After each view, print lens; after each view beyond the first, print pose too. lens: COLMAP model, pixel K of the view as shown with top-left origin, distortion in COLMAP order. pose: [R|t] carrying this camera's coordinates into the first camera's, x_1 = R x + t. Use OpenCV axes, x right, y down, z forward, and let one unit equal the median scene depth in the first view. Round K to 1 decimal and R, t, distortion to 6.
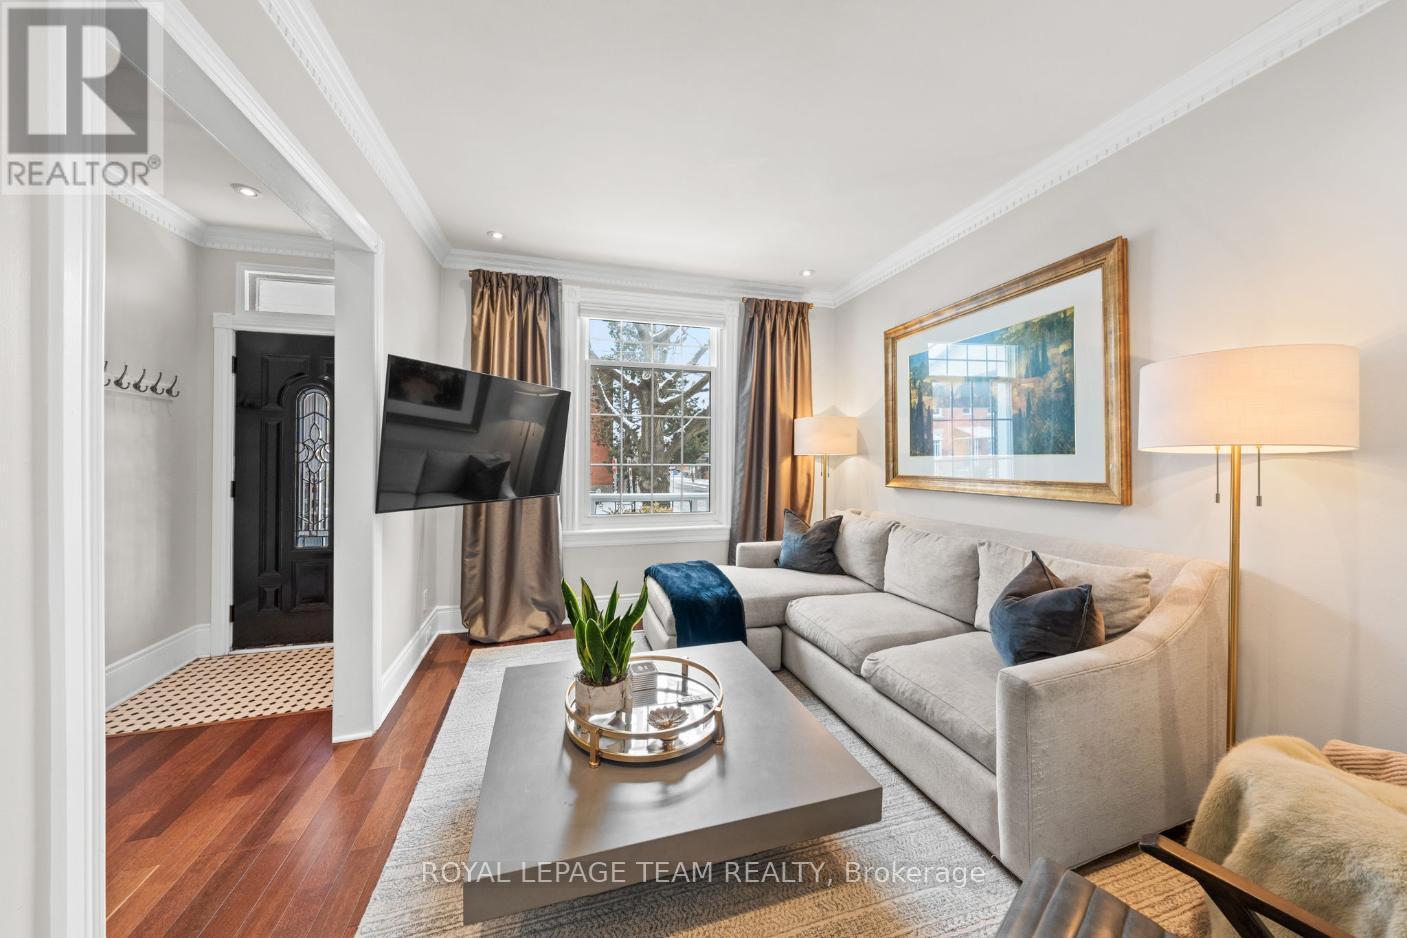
lens RADIAL K [[493.9, 0, 706.6], [0, 493.9, 462.2], [0, 0, 1]] dist [-0.005591, -0.000103]
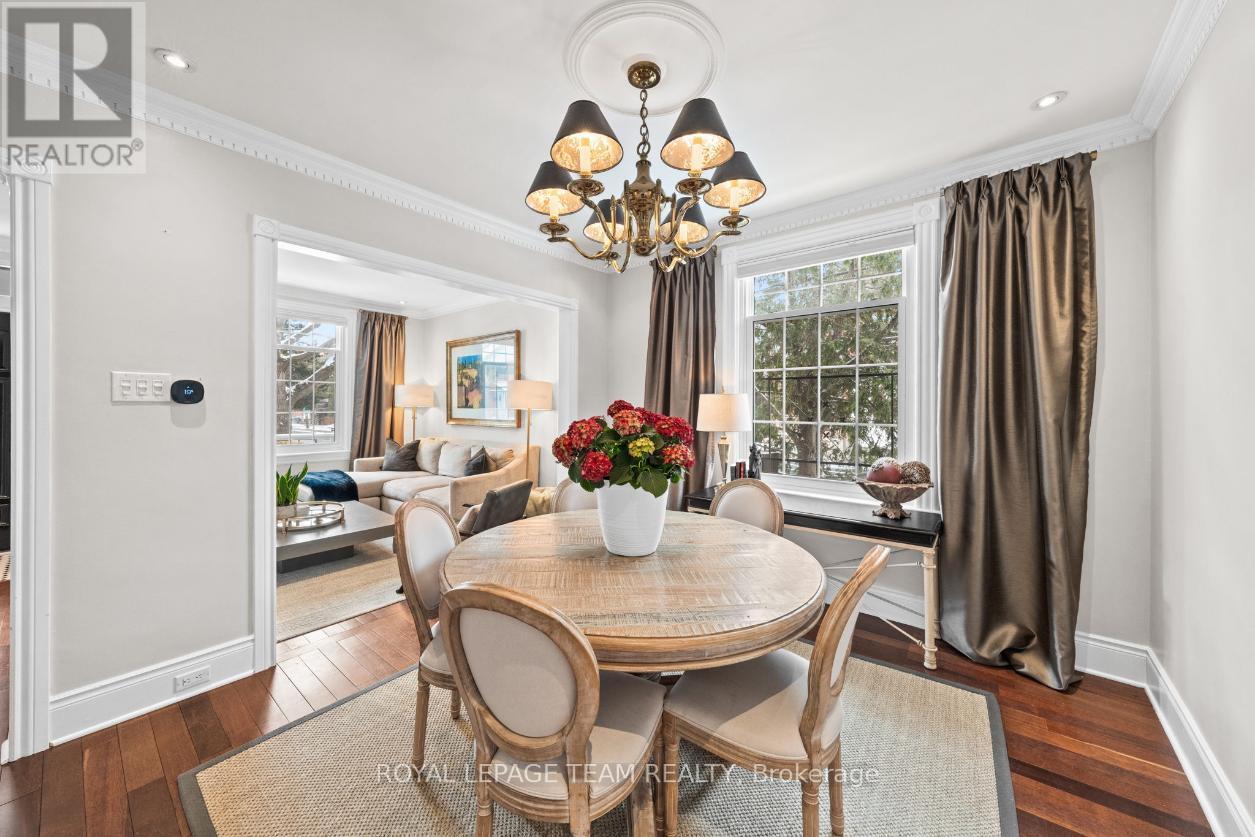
lens RADIAL K [[453.4, 0, 628.3], [0, 453.4, 408.9], [0, 0, 1]] dist [0.001388, 0.000212]
pose [[0.828321, 0.005405, 0.560227, -0.033600], [-0.006509, 0.999979, -0.000023, -0.012479], [-0.560216, -0.003627, 0.828339, -0.843713]]
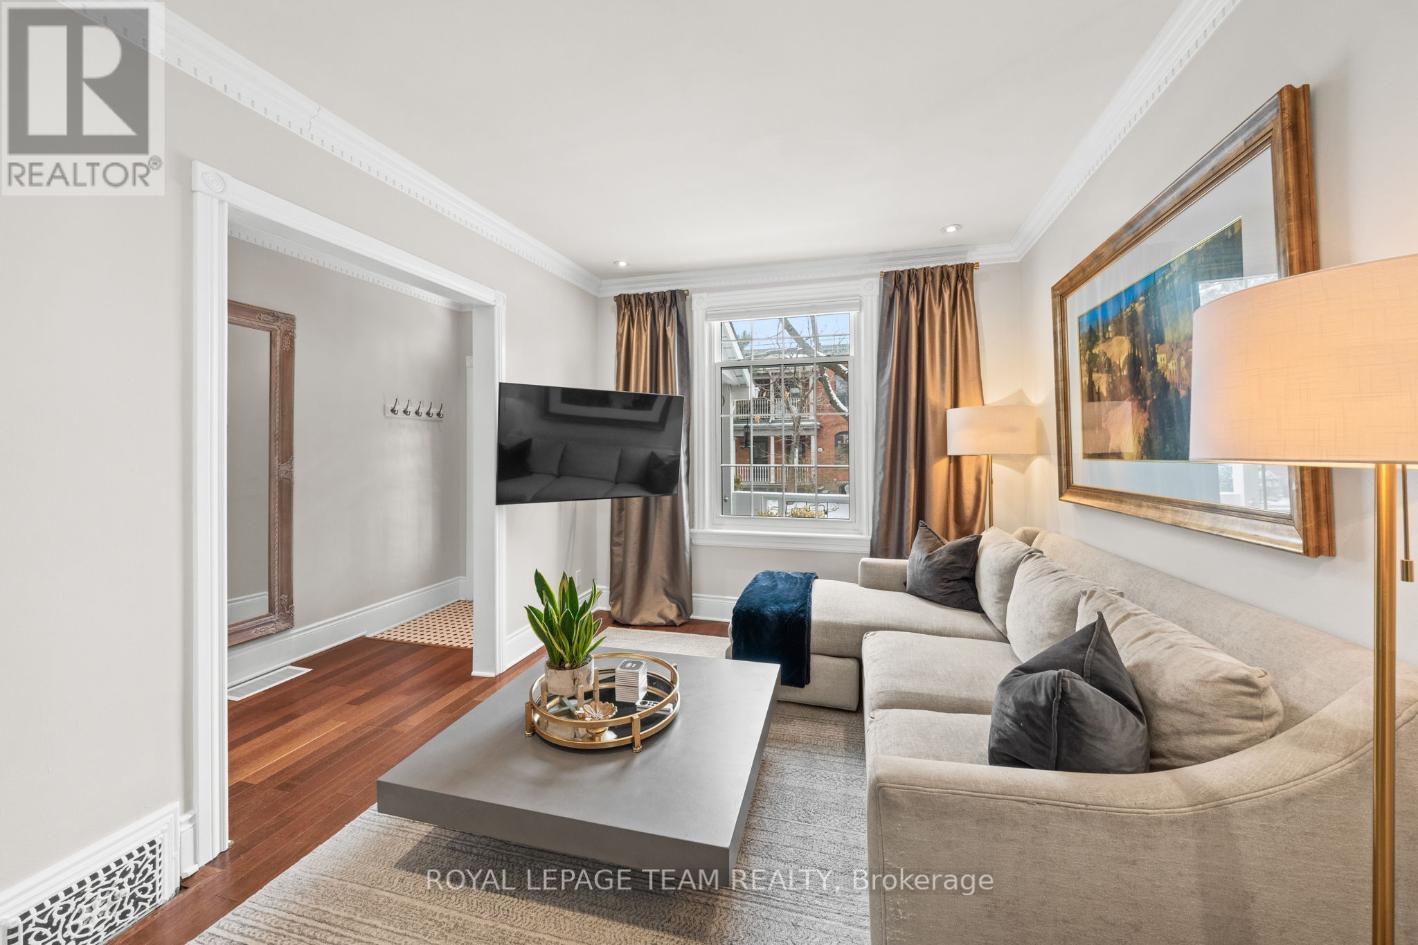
lens RADIAL K [[526.7, 0, 707.0], [0, 526.7, 447.3], [0, 0, 1]] dist [-0.001069, -0.000267]
pose [[0.848240, -0.008946, -0.529536, 0.342814], [0.000884, 0.999880, -0.015476, -0.016383], [0.529611, 0.012659, 0.848146, 0.072461]]
